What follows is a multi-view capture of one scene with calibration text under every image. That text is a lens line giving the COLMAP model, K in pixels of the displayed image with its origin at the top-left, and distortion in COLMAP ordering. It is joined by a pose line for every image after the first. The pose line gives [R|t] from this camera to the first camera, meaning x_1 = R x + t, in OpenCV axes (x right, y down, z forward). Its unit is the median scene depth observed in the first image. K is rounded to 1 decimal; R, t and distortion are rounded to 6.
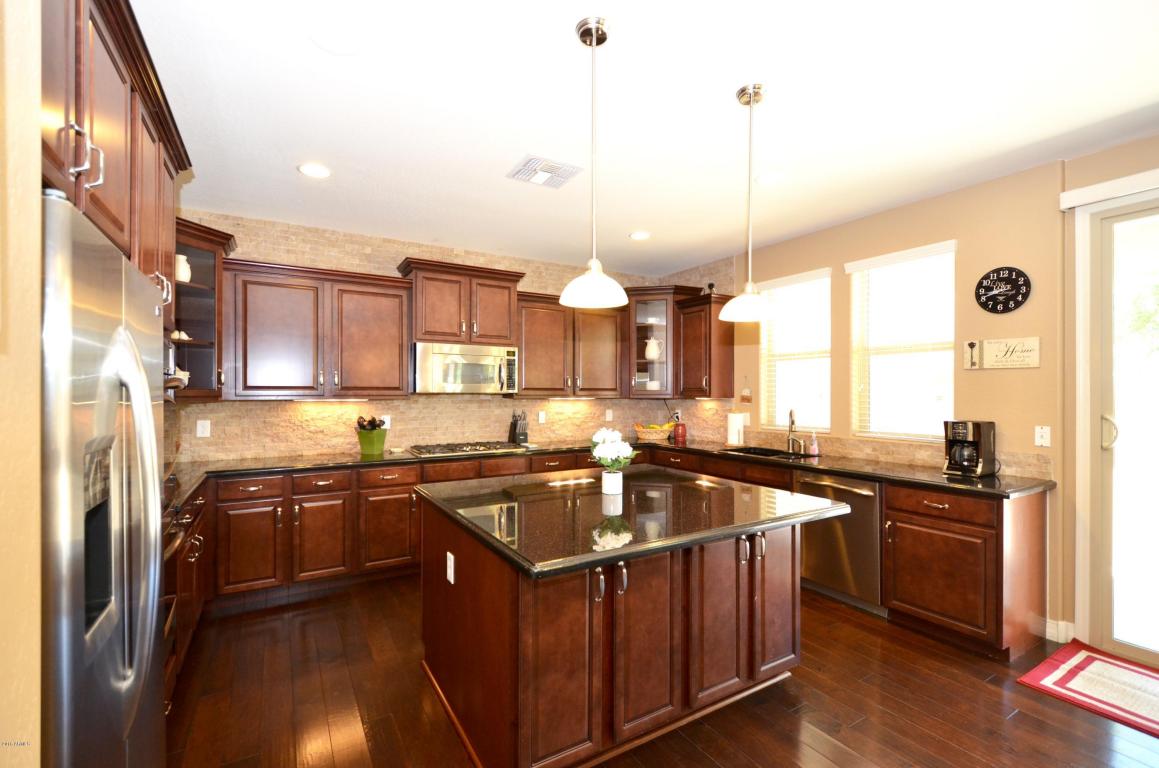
lens RADIAL K [[506.2, 0, 596.2], [0, 506.2, 395.9], [0, 0, 1]] dist [0.007936, -0.006134]
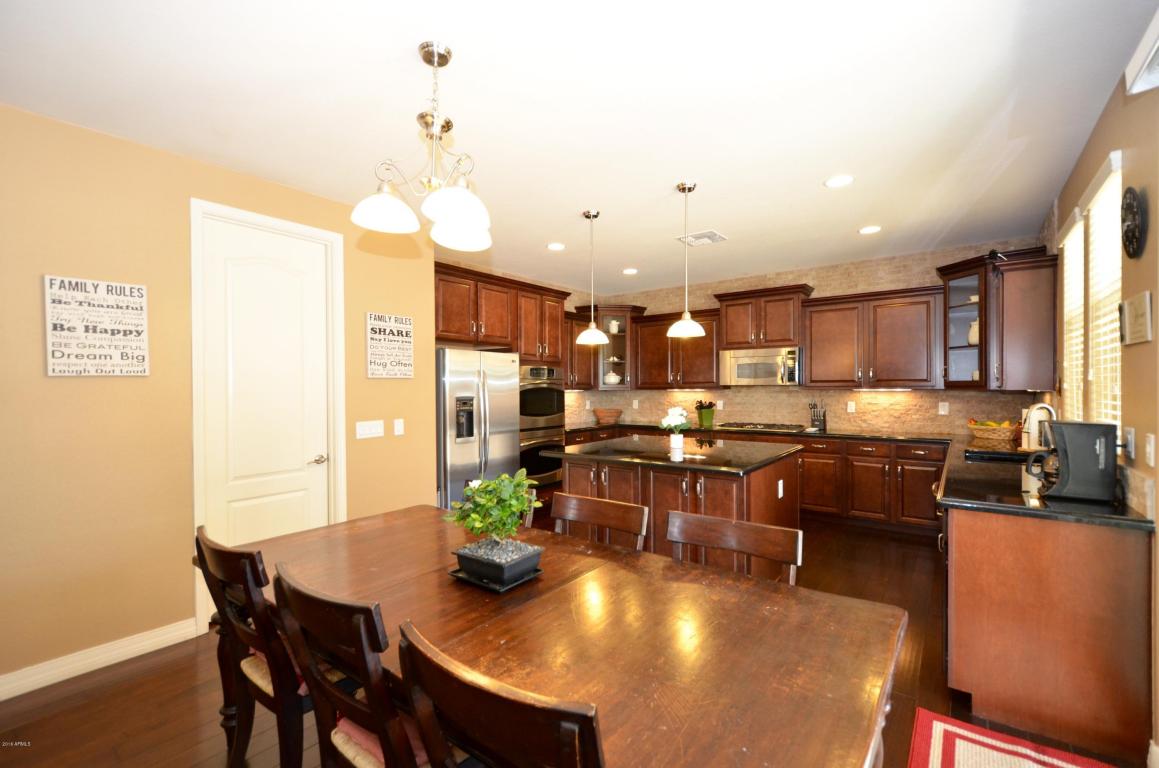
lens RADIAL K [[506.2, 0, 575.5], [0, 506.2, 391.3], [0, 0, 1]] dist [0.007936, -0.006134]
pose [[0.361231, 0.004871, -0.932464, 0.788193], [0.000602, 0.999985, 0.005457, 0.002945], [0.932476, -0.002532, 0.361222, 0.071016]]
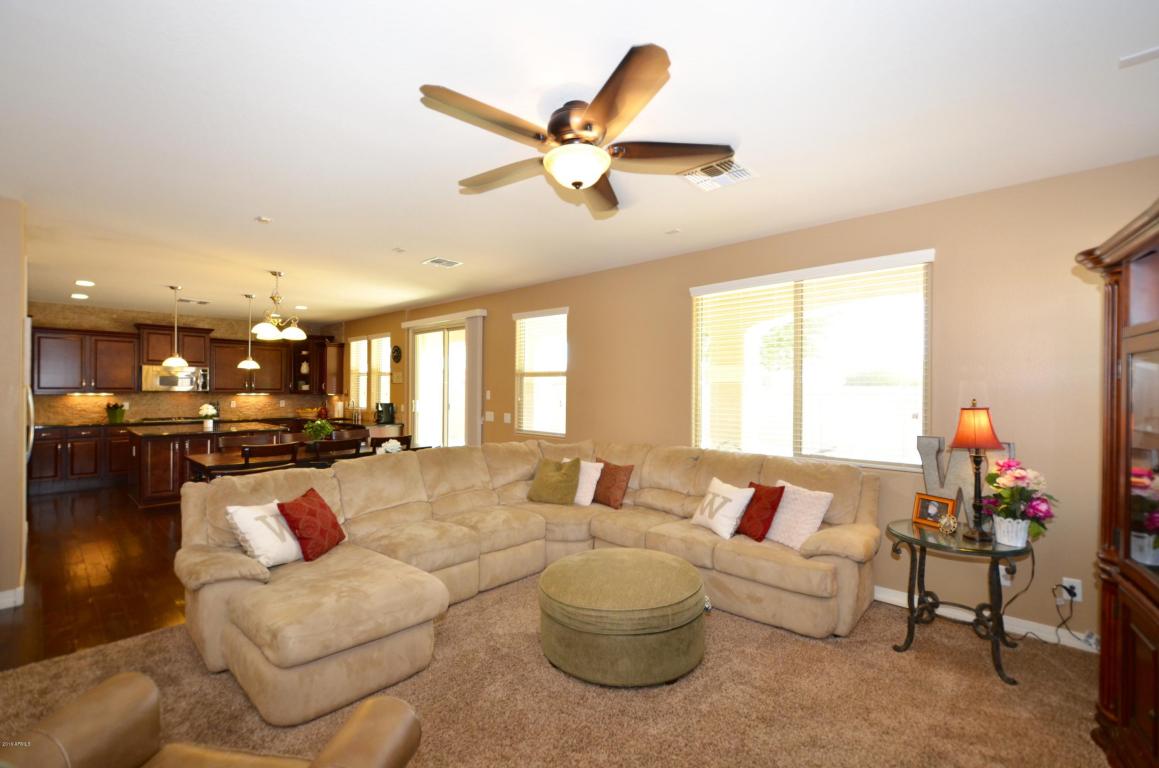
lens RADIAL K [[506.2, 0, 586.5], [0, 506.2, 391.1], [0, 0, 1]] dist [0.007936, -0.006134]
pose [[0.962828, 0.005465, 0.270060, 0.716962], [-0.004717, 0.999983, -0.003418, -0.005285], [-0.270074, 0.002017, 0.962837, -1.267652]]
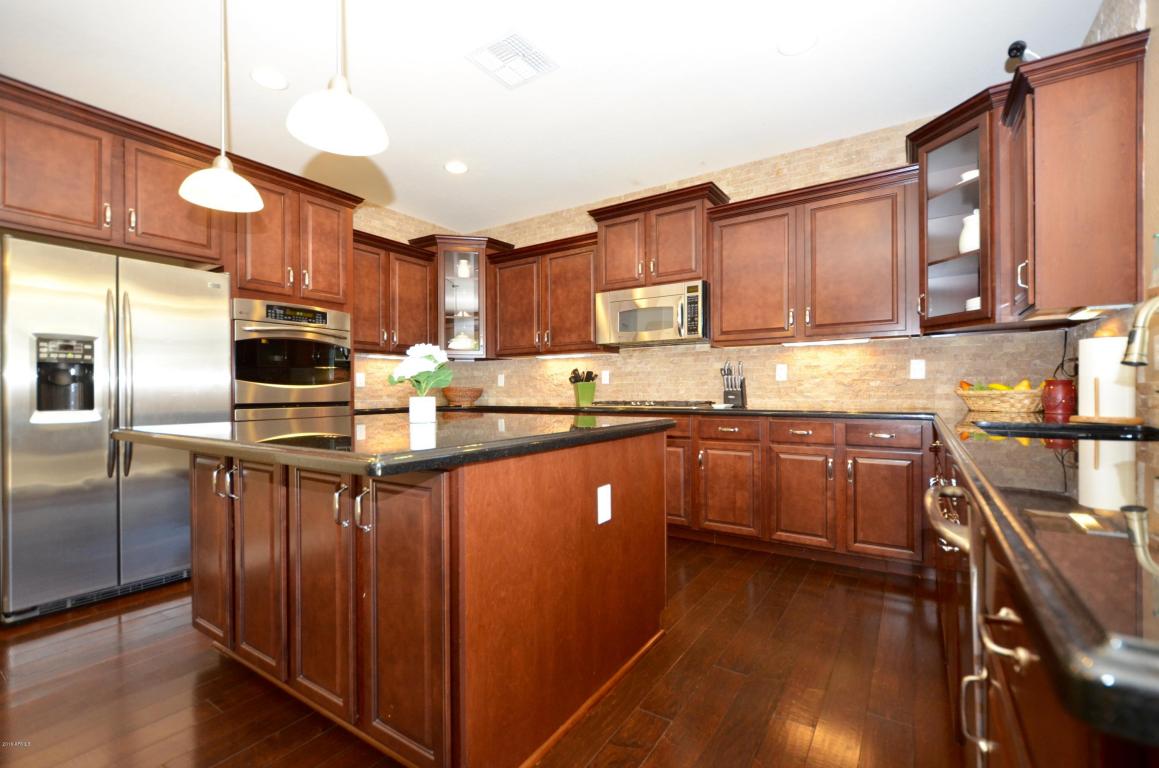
lens RADIAL K [[506.2, 0, 573.1], [0, 506.2, 392.0], [0, 0, 1]] dist [0.007936, -0.006134]
pose [[0.412831, -0.000169, -0.910808, 0.486863], [0.000142, 1.000000, -0.000122, 0.080062], [0.910808, -0.000079, 0.412831, 0.497919]]
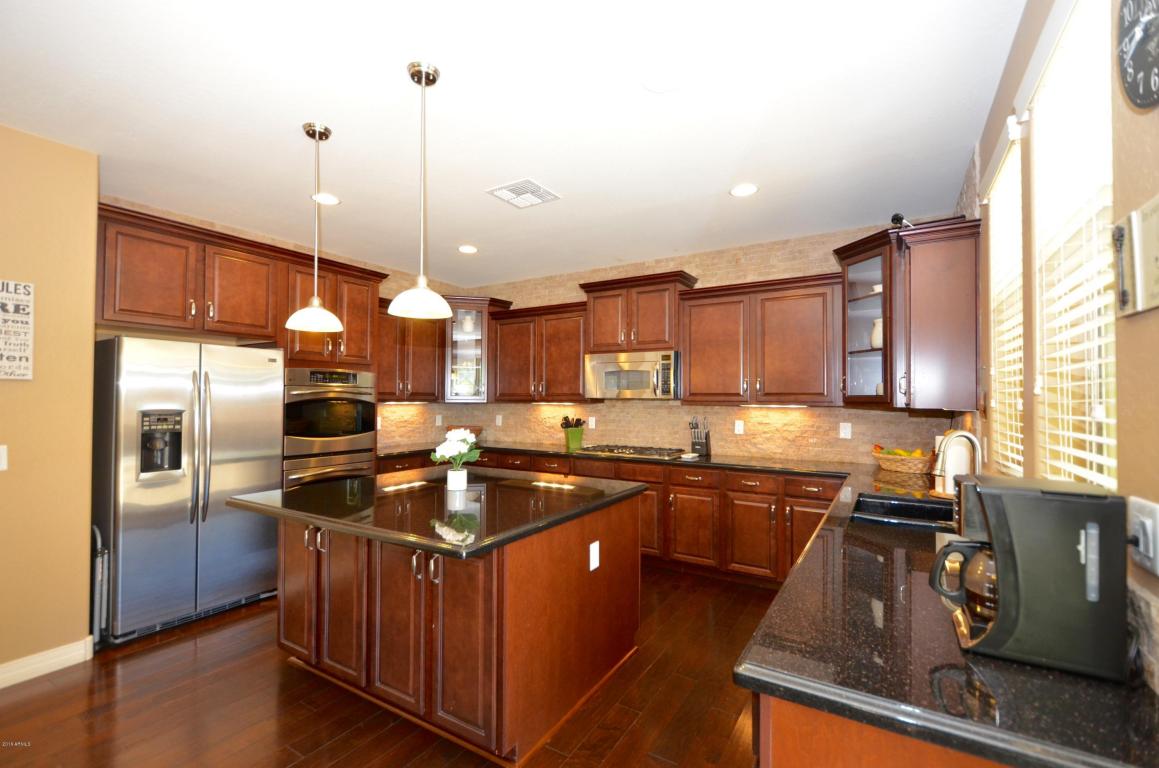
lens RADIAL K [[506.2, 0, 573.9], [0, 506.2, 391.9], [0, 0, 1]] dist [0.007936, -0.006134]
pose [[0.445268, -0.011288, -0.895326, 0.617537], [-0.011121, 0.999774, -0.018135, 0.001275], [0.895328, 0.018031, 0.445042, 0.417378]]
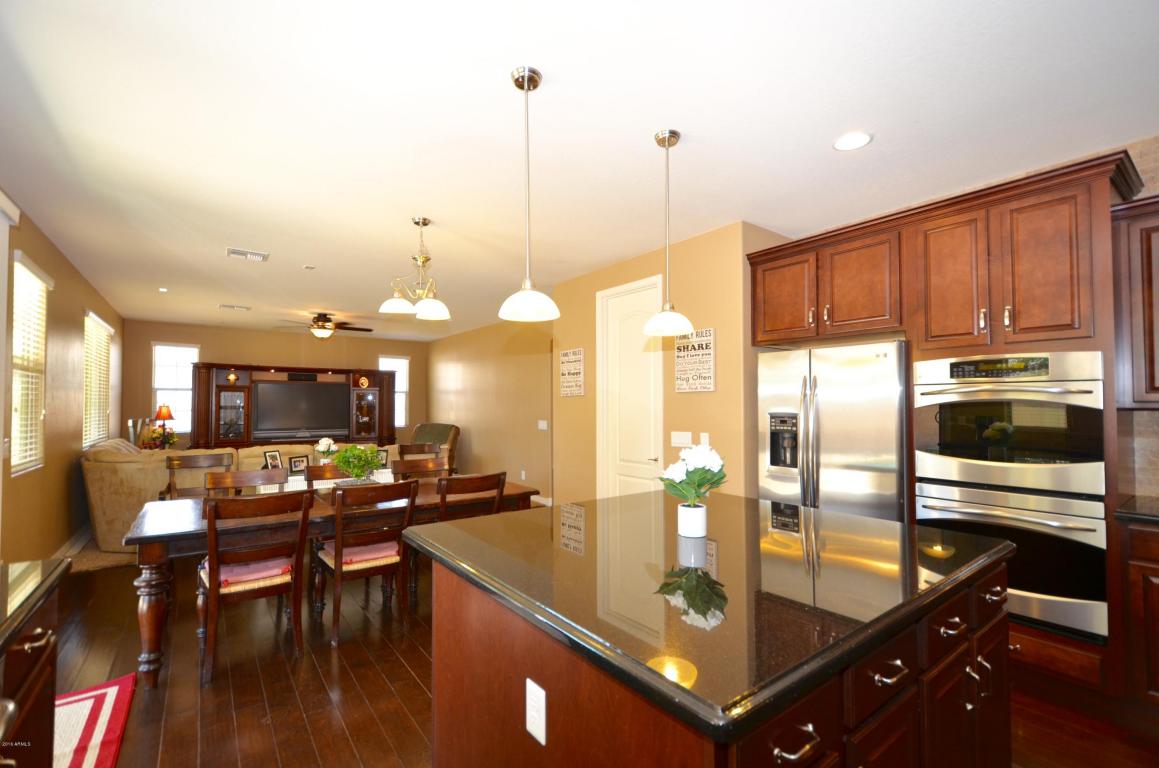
lens RADIAL K [[506.2, 0, 576.8], [0, 506.2, 387.7], [0, 0, 1]] dist [0.007936, -0.006134]
pose [[-0.995766, -0.000622, -0.091923, 0.152066], [0.001838, 0.999643, -0.026671, 0.000878], [0.091906, -0.026727, -0.995409, 0.960235]]
